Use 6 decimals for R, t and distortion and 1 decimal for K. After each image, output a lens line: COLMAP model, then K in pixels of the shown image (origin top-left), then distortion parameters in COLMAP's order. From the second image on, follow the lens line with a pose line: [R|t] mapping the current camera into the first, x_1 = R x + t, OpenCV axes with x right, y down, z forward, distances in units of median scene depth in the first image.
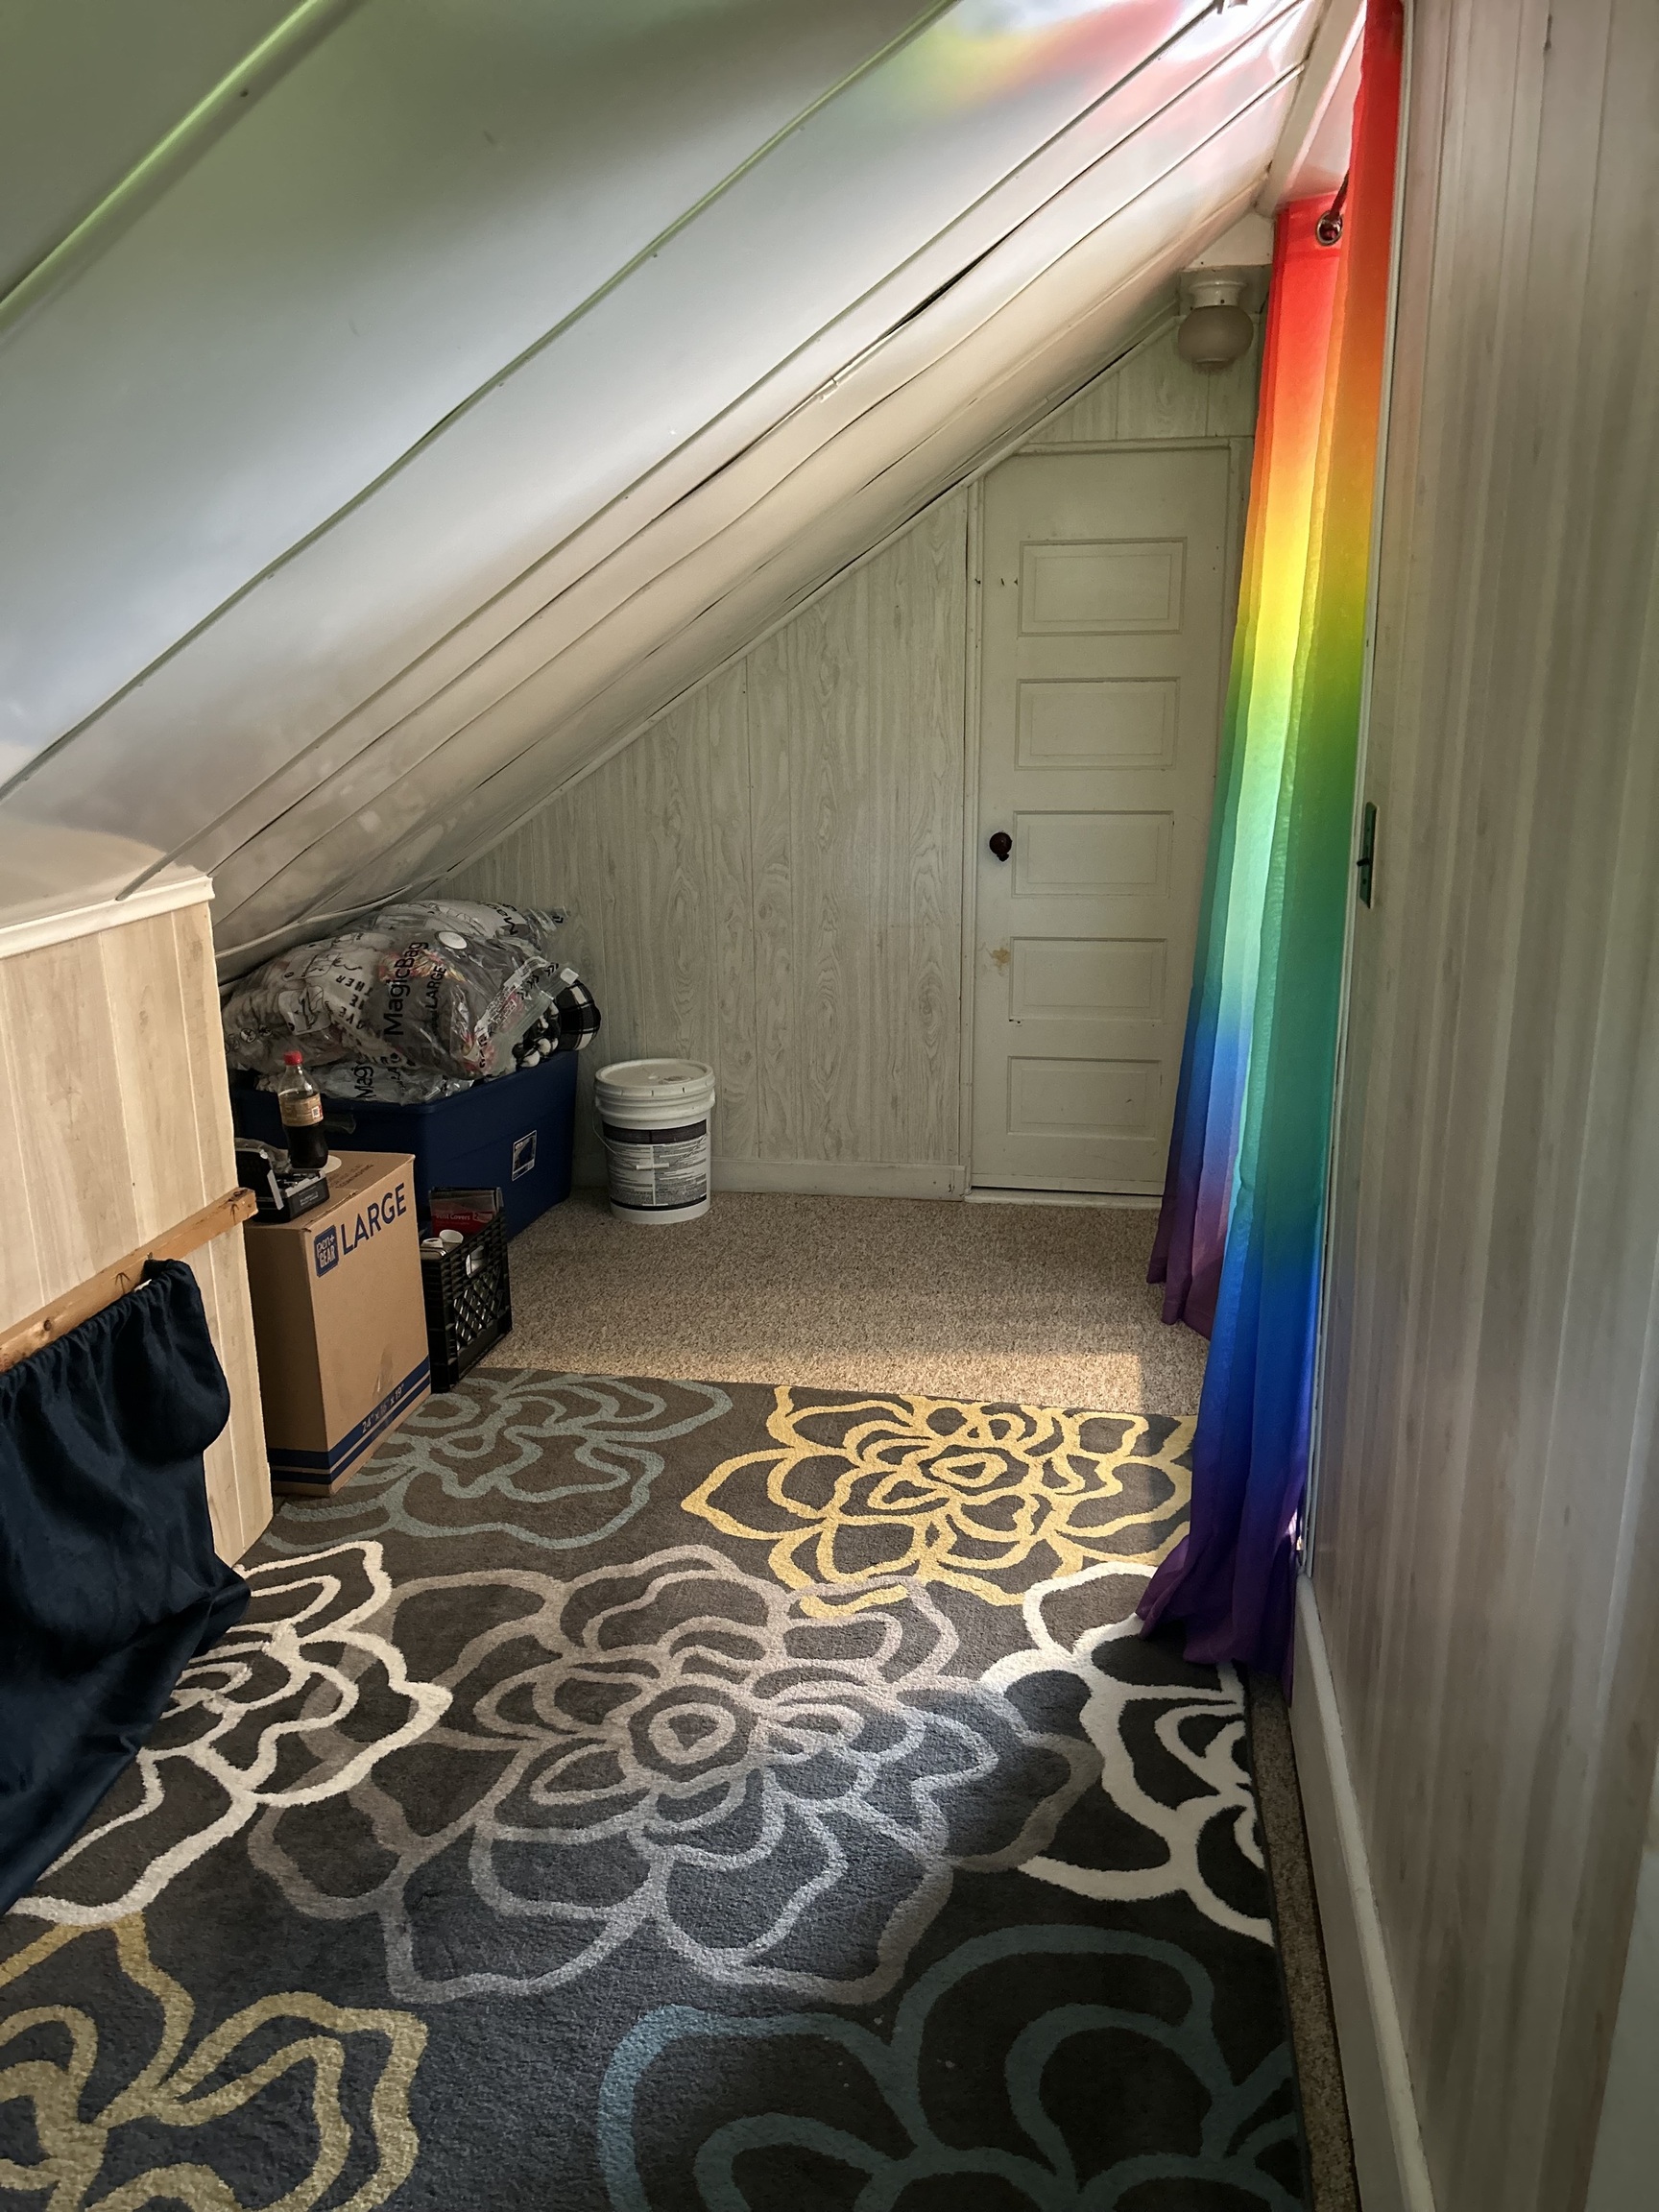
lens RADIAL K [[1671.9, 0, 820.1], [0, 1671.9, 1105.5], [0, 0, 1]] dist [0.077365, -0.001083]
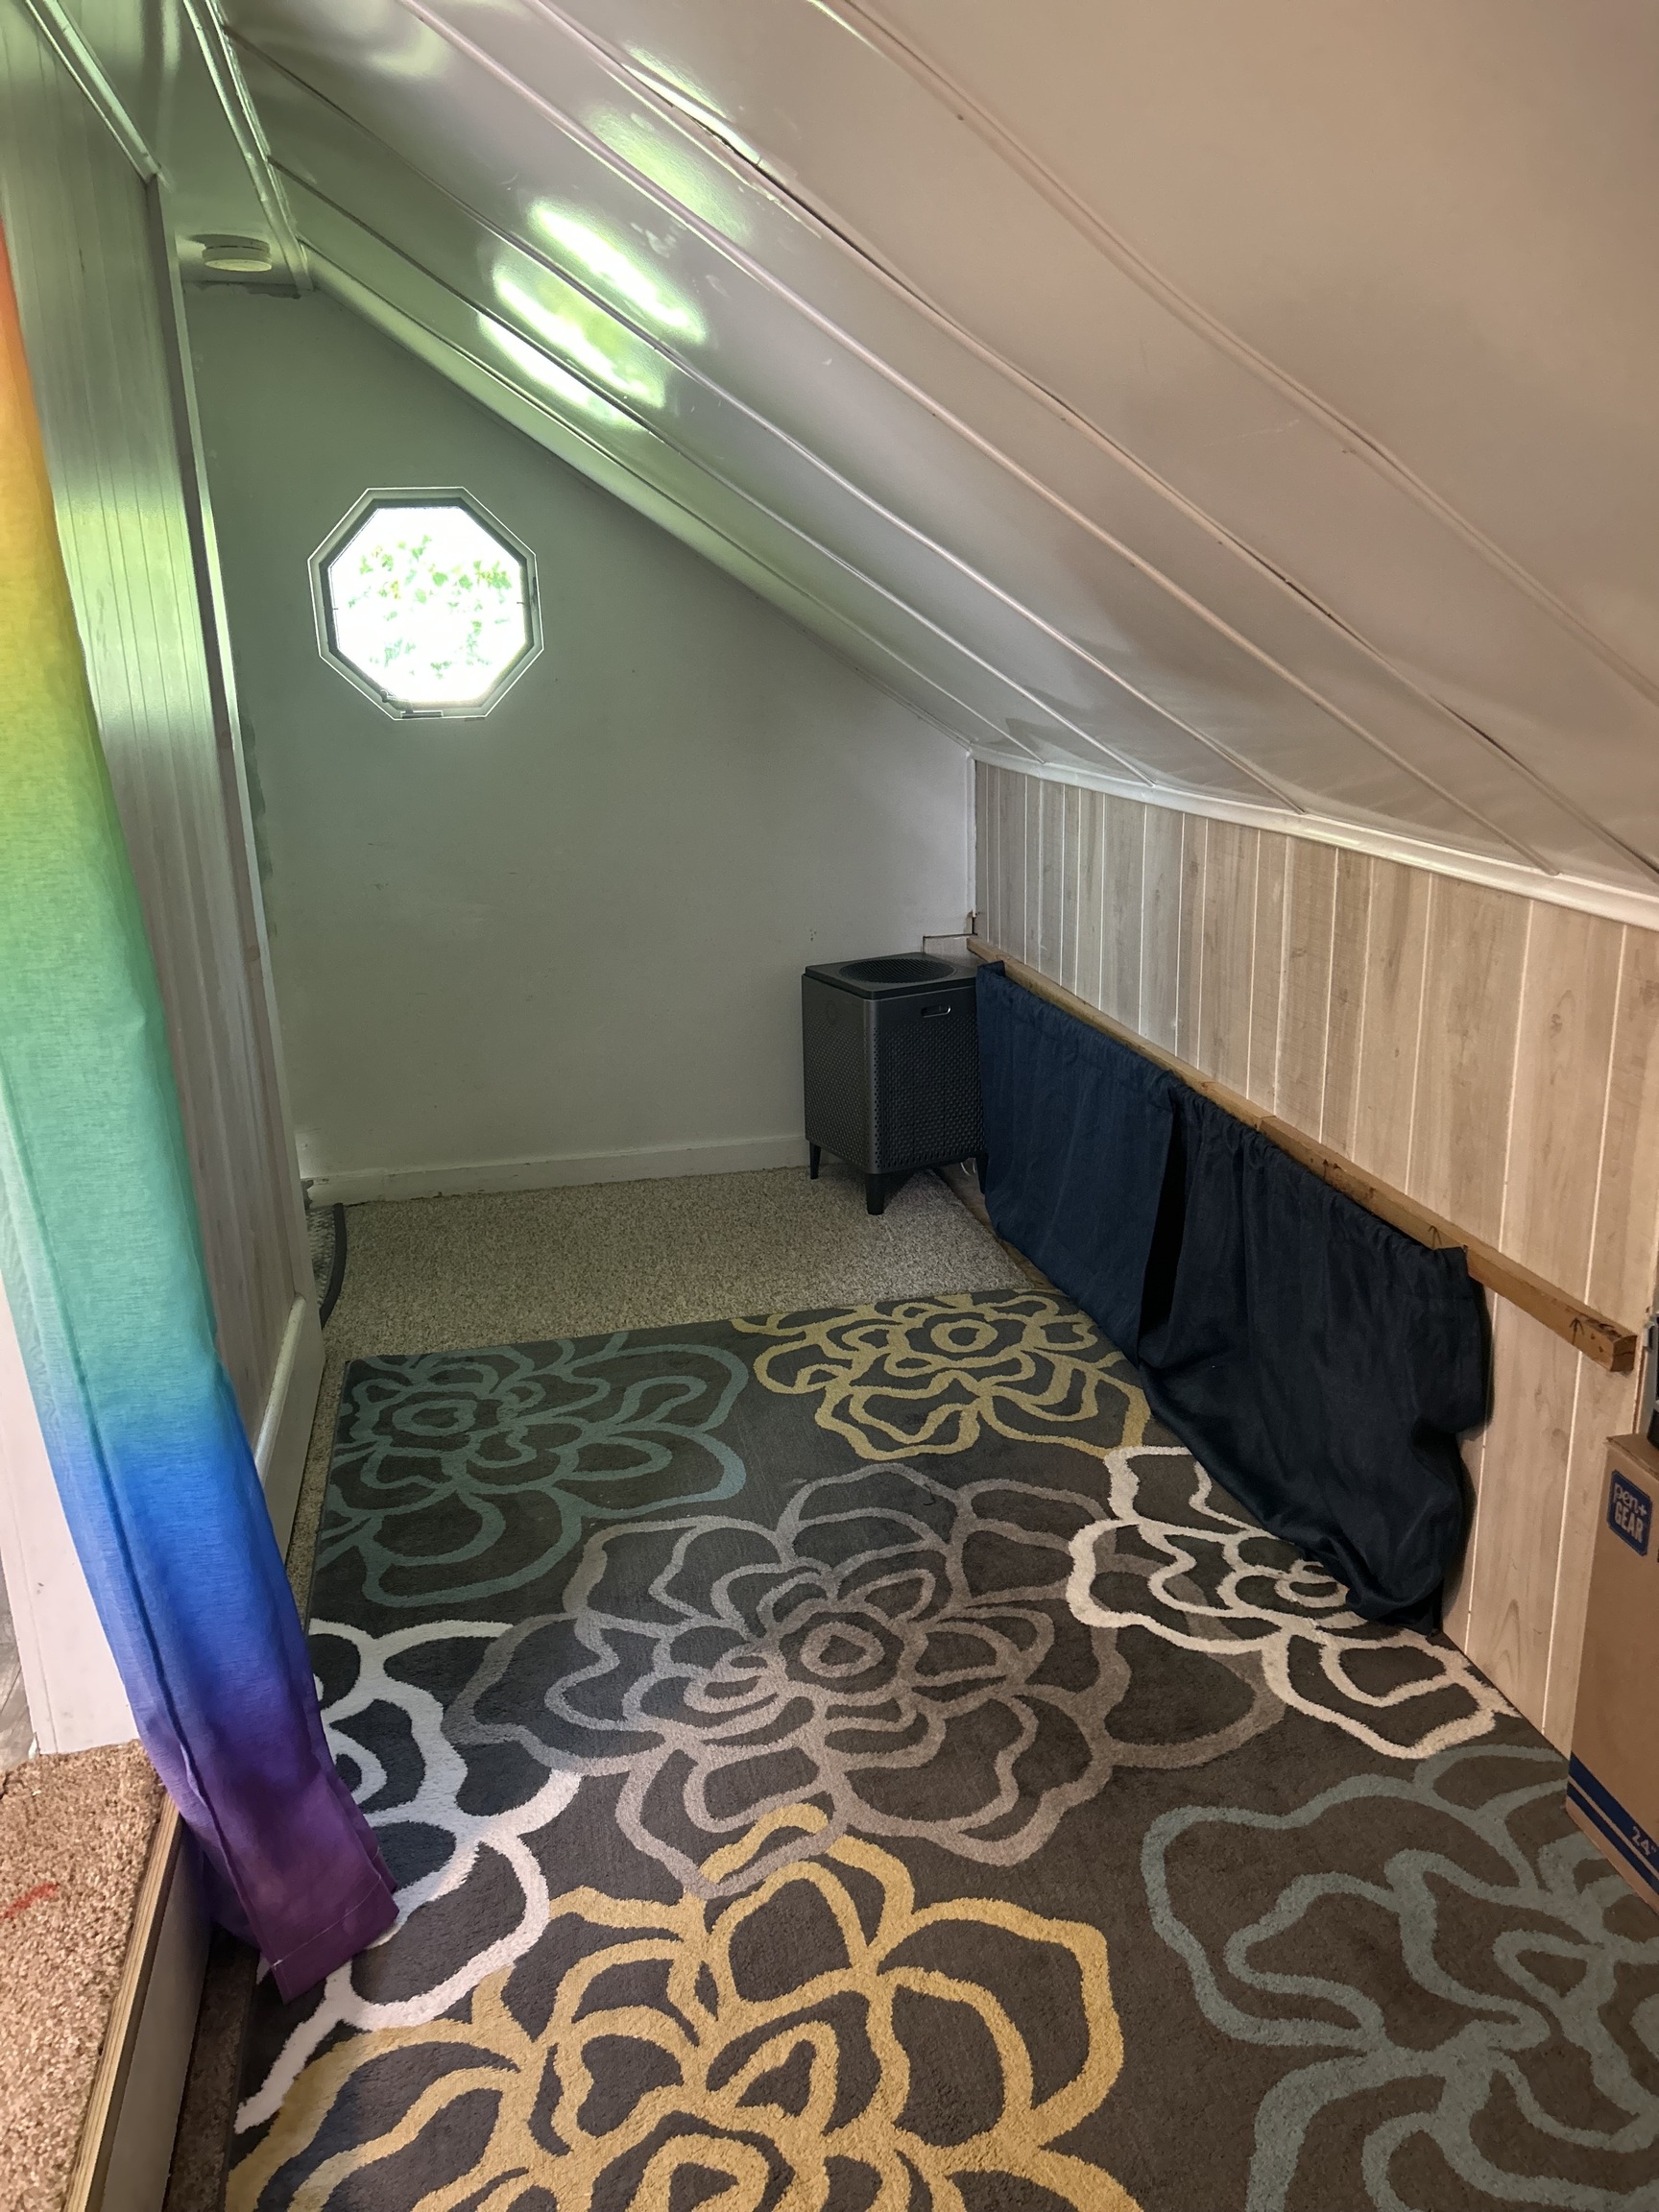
lens RADIAL K [[1671.9, 0, 820.1], [0, 1671.9, 1105.5], [0, 0, 1]] dist [0.077365, -0.001083]
pose [[-0.927438, 0.146141, -0.344241, 0.232631], [-0.061311, 0.848615, 0.525446, -0.438423], [0.368917, 0.508425, -0.778077, 1.553527]]
